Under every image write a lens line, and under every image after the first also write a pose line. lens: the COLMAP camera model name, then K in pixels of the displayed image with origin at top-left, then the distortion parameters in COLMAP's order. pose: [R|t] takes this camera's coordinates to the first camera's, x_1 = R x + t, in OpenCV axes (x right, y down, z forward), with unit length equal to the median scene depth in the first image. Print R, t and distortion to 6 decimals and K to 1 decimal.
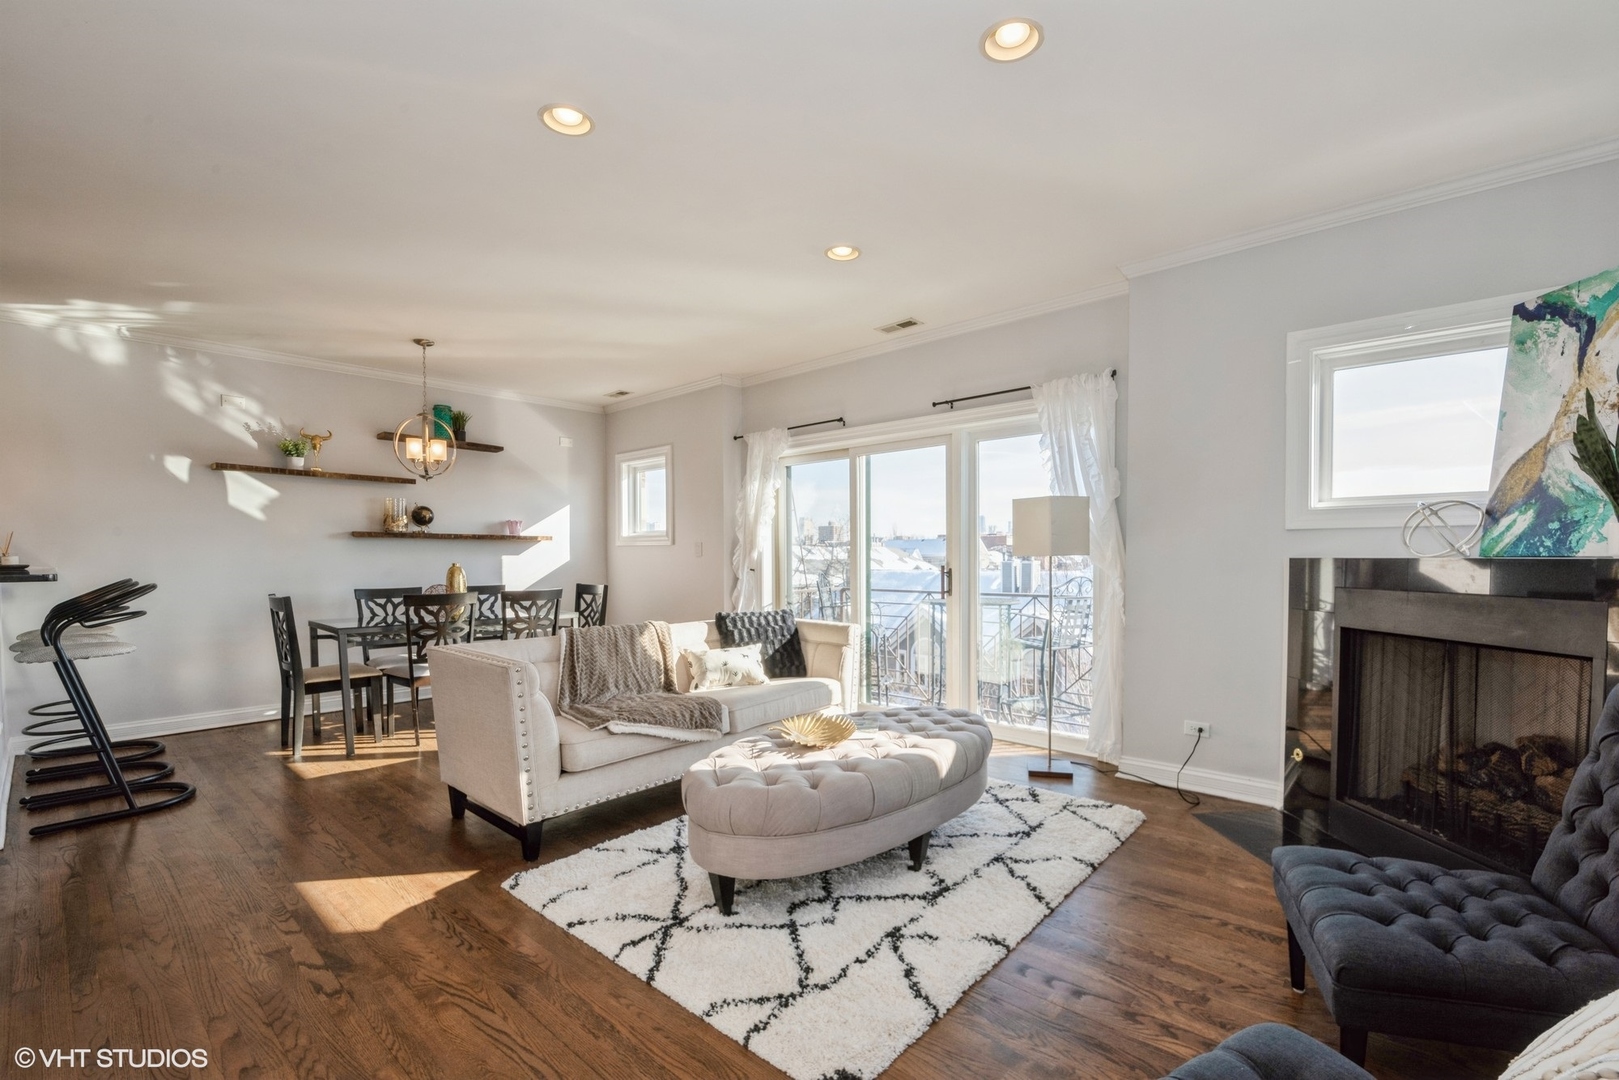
lens RADIAL K [[704.2, 0, 831.1], [0, 704.2, 580.7], [0, 0, 1]] dist [-0.000425, -0.000007]
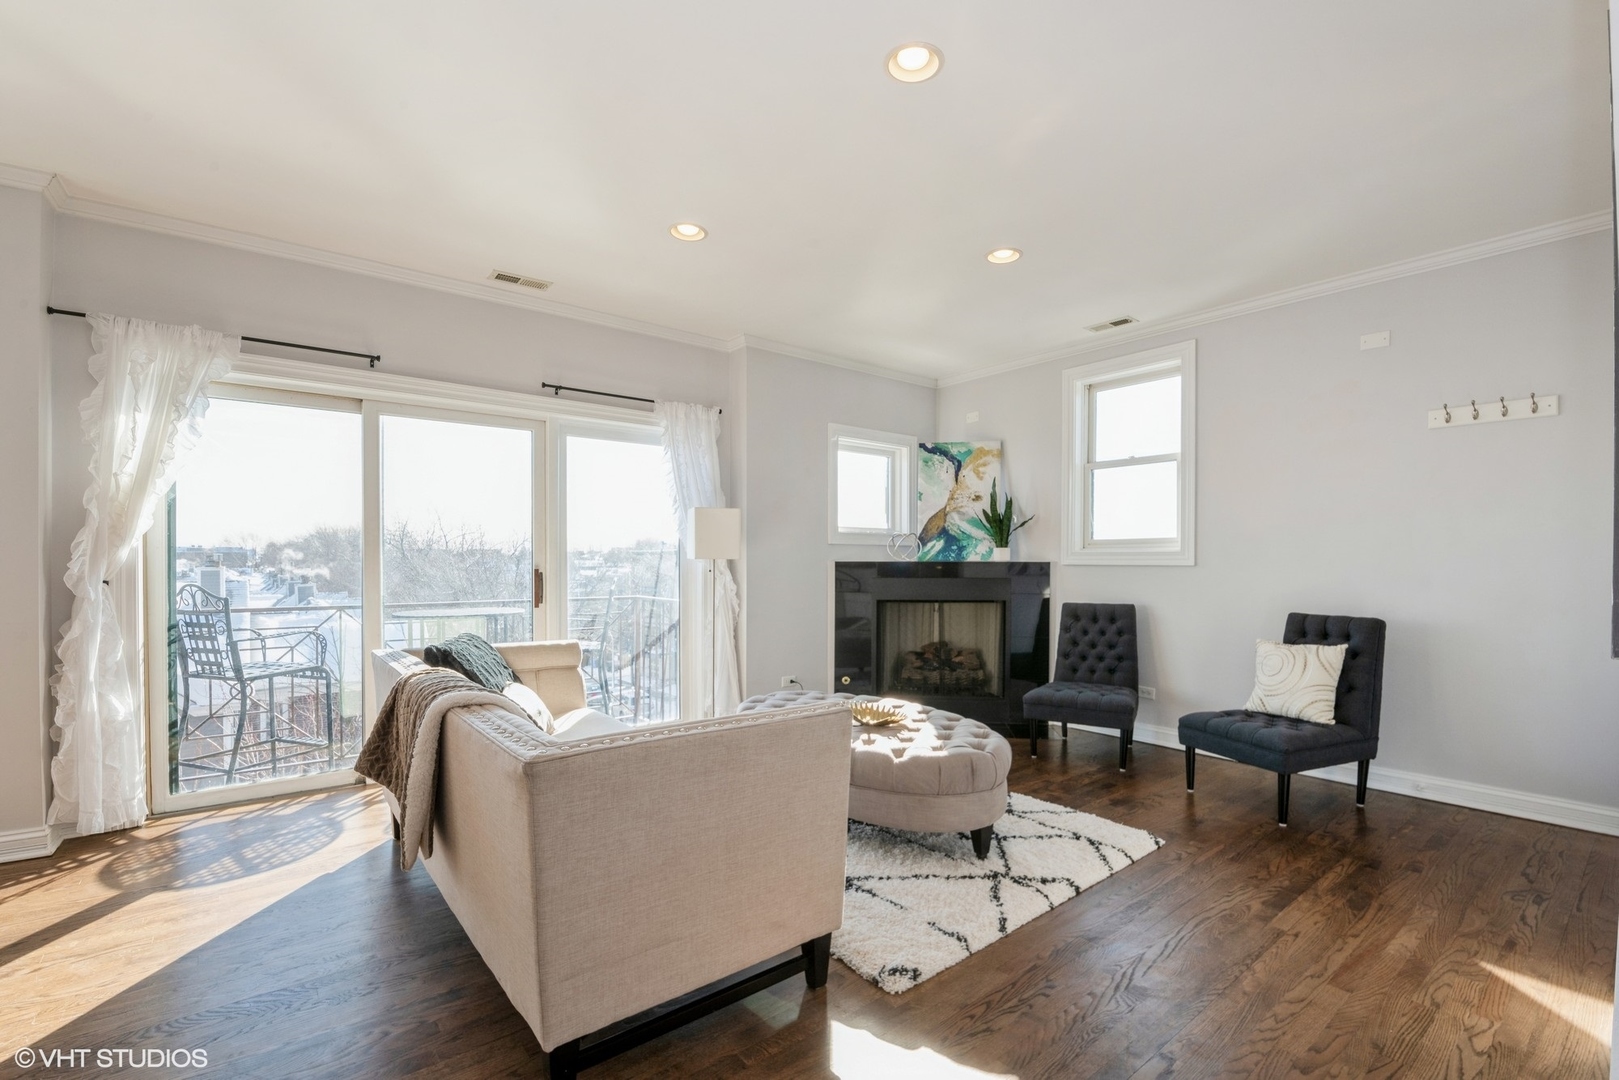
lens RADIAL K [[704.2, 0, 831.1], [0, 704.2, 580.7], [0, 0, 1]] dist [-0.000425, -0.000007]
pose [[0.172113, -0.020568, 0.984862, -1.205698], [0.033216, 0.999335, 0.015066, -0.016650], [-0.984517, 0.030120, 0.172682, 0.927557]]
